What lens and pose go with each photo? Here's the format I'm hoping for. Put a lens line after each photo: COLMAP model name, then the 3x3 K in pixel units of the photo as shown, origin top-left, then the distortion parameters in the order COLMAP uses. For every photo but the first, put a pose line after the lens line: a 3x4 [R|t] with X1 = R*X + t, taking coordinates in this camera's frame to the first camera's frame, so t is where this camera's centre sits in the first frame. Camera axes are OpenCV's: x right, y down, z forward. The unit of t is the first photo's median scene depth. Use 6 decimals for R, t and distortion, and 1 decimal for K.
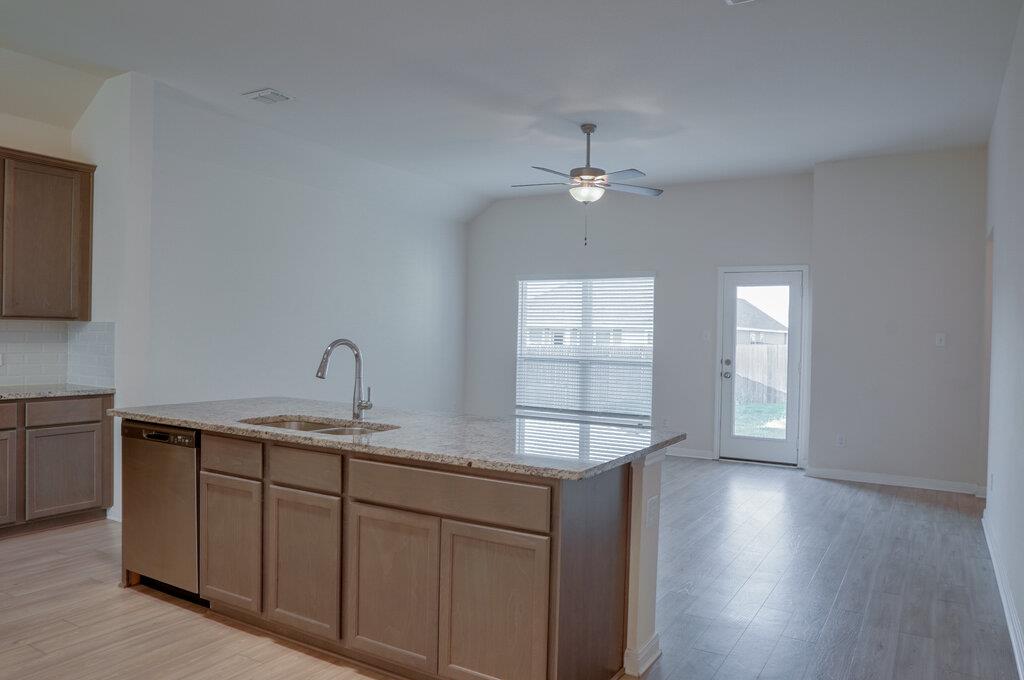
lens RADIAL K [[728.6, 0, 500.8], [0, 728.6, 340.3], [0, 0, 1]] dist [-0.073198, 0.049339]
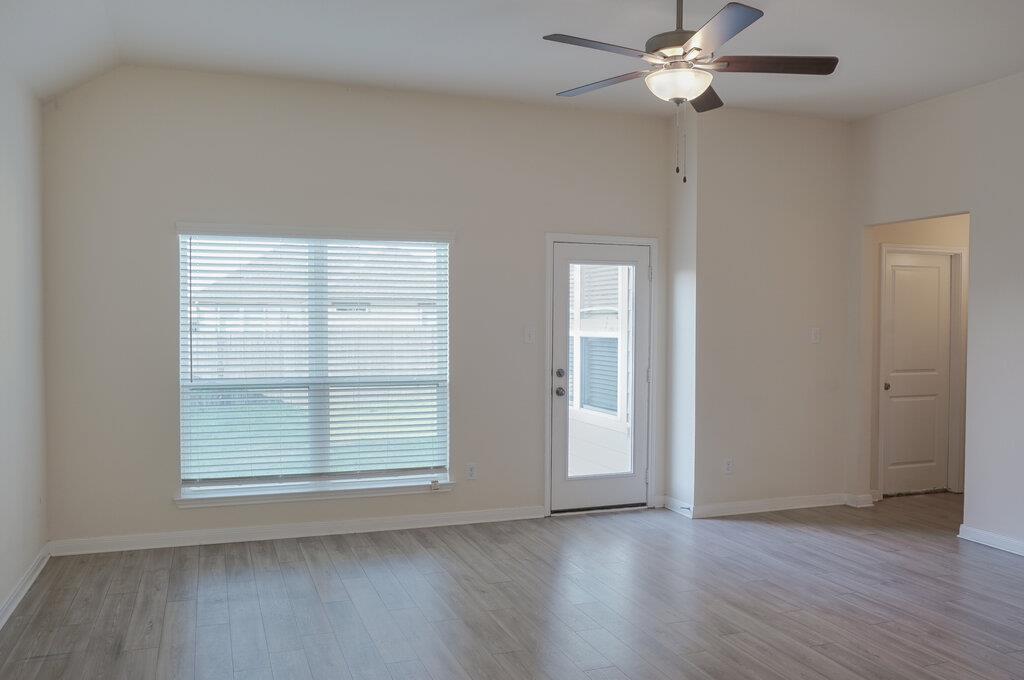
lens RADIAL K [[826.8, 0, 506.3], [0, 826.8, 339.8], [0, 0, 1]] dist [-0.068645, 0.060161]
pose [[0.625760, -0.037565, 0.779111, -0.382372], [0.016387, 0.999252, 0.035017, -0.034371], [-0.779844, -0.009145, 0.625907, 0.639742]]
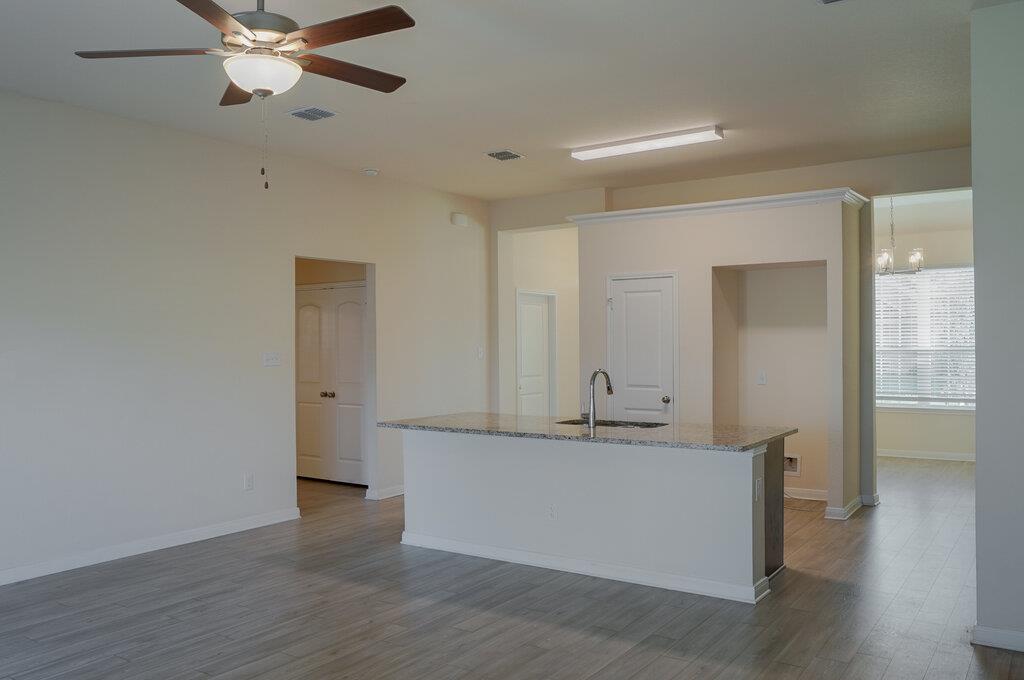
lens RADIAL K [[826.8, 0, 506.3], [0, 826.8, 339.8], [0, 0, 1]] dist [-0.068645, 0.060161]
pose [[-0.998240, -0.013959, 0.057642, -0.059815], [-0.013471, 0.999870, 0.008838, -0.035075], [-0.057758, 0.008046, -0.998298, 1.338655]]
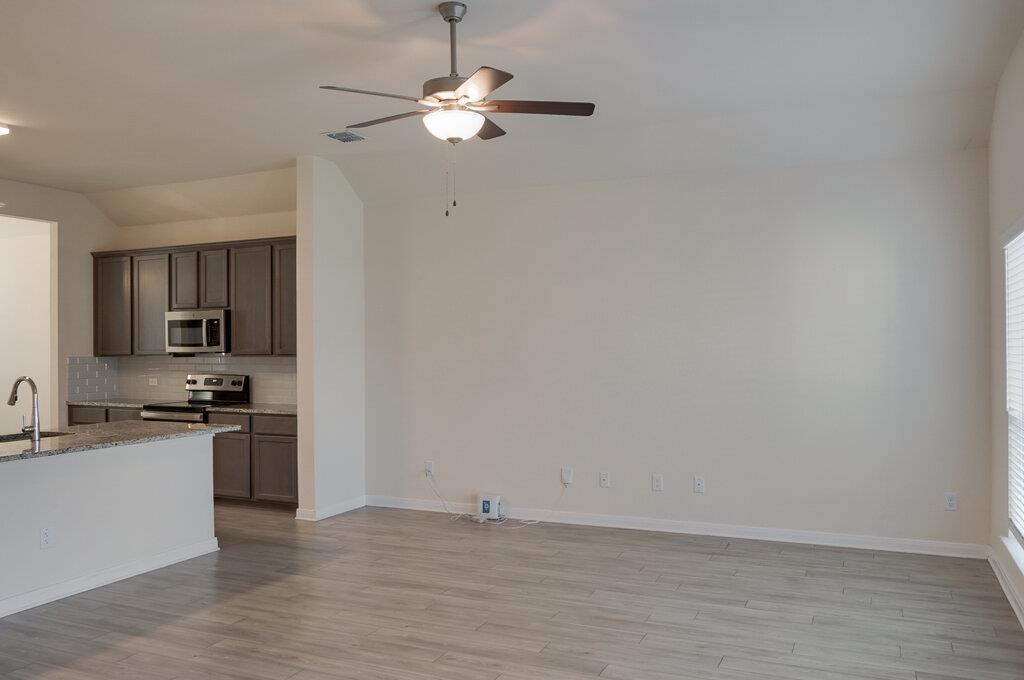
lens RADIAL K [[826.8, 0, 506.3], [0, 826.8, 339.8], [0, 0, 1]] dist [-0.068645, 0.060161]
pose [[0.121168, -0.026594, -0.992276, 0.673927], [-0.000439, 0.999640, -0.026845, -0.013542], [0.992632, 0.003688, 0.121113, 0.853358]]
